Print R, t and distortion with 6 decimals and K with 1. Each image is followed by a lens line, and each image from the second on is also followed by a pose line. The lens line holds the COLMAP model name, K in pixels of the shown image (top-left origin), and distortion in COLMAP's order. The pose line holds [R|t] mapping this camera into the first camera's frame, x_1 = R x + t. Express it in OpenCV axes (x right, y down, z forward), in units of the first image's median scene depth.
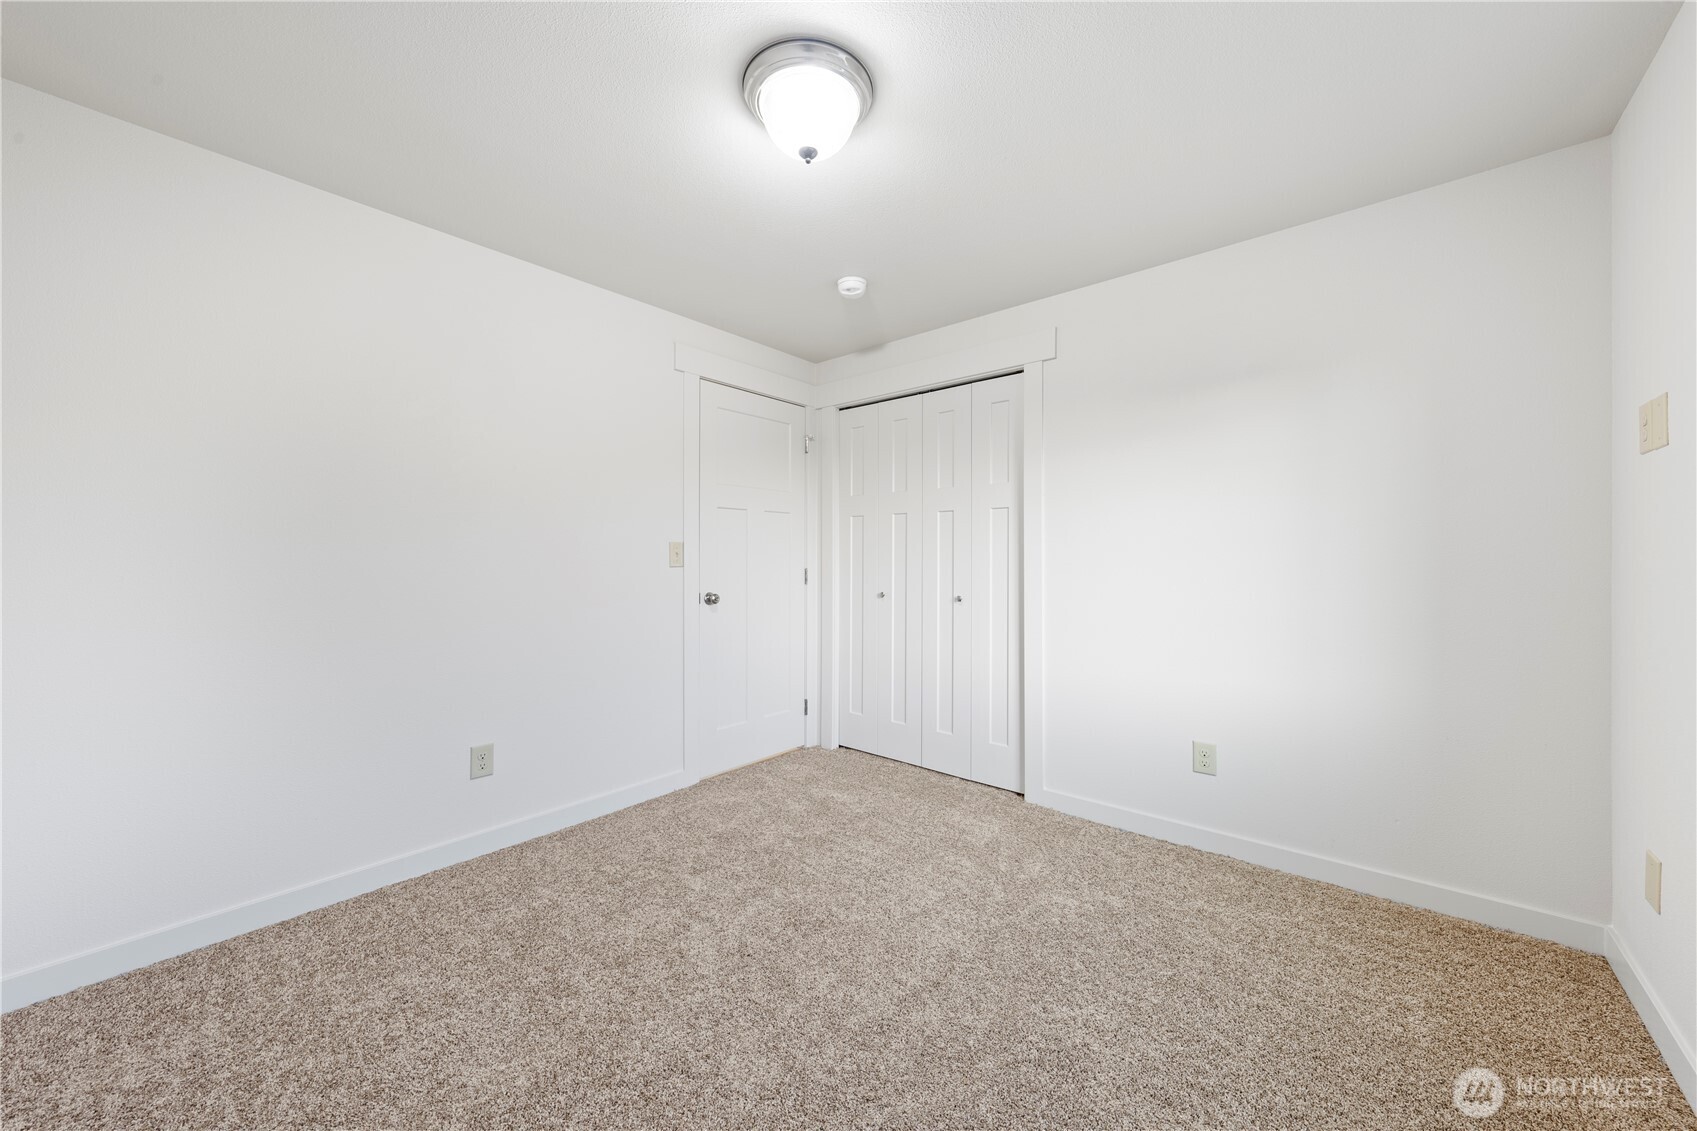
lens RADIAL K [[619.5, 0, 851.2], [0, 619.5, 562.7], [0, 0, 1]] dist [0.000158, -0.000128]
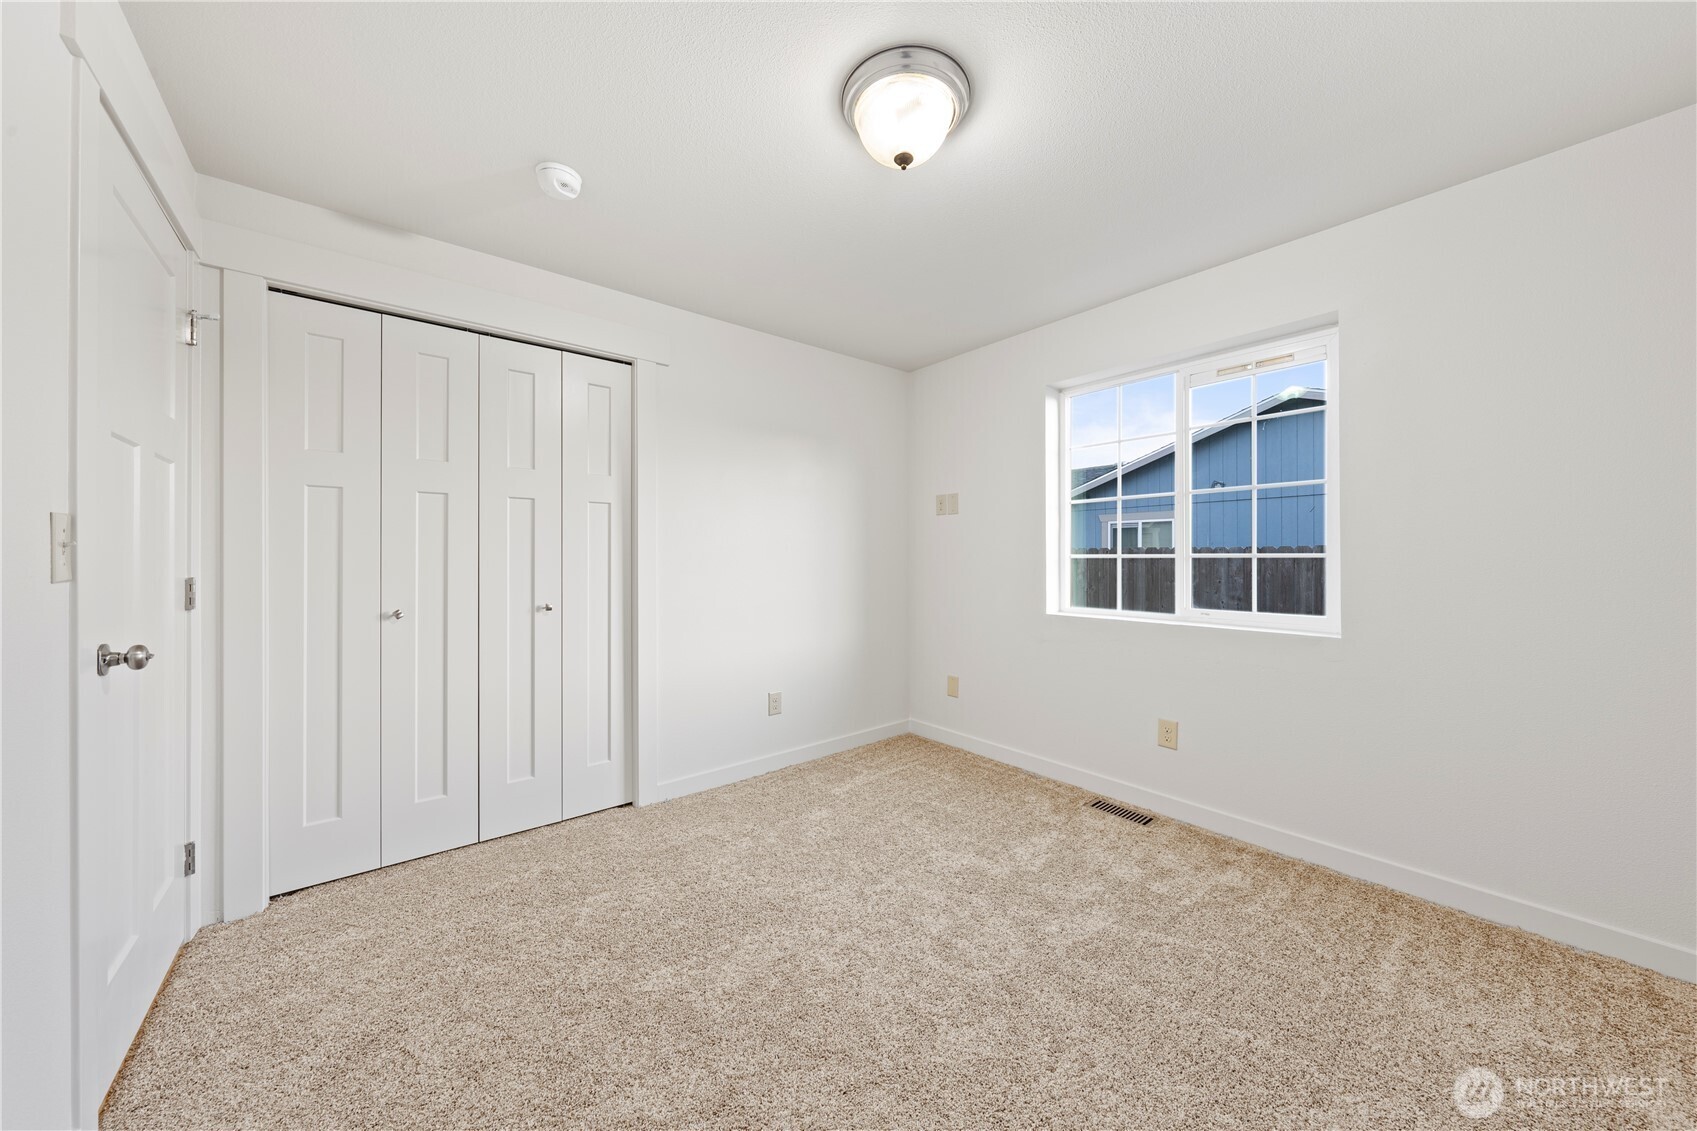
lens RADIAL K [[582.5, 0, 857.6], [0, 582.5, 564.9], [0, 0, 1]] dist [0.000762, -0.000085]
pose [[0.164374, -0.010354, 0.986344, -0.500349], [0.009612, 0.999914, 0.008895, -0.000676], [-0.986351, 0.008018, 0.164460, 0.450836]]
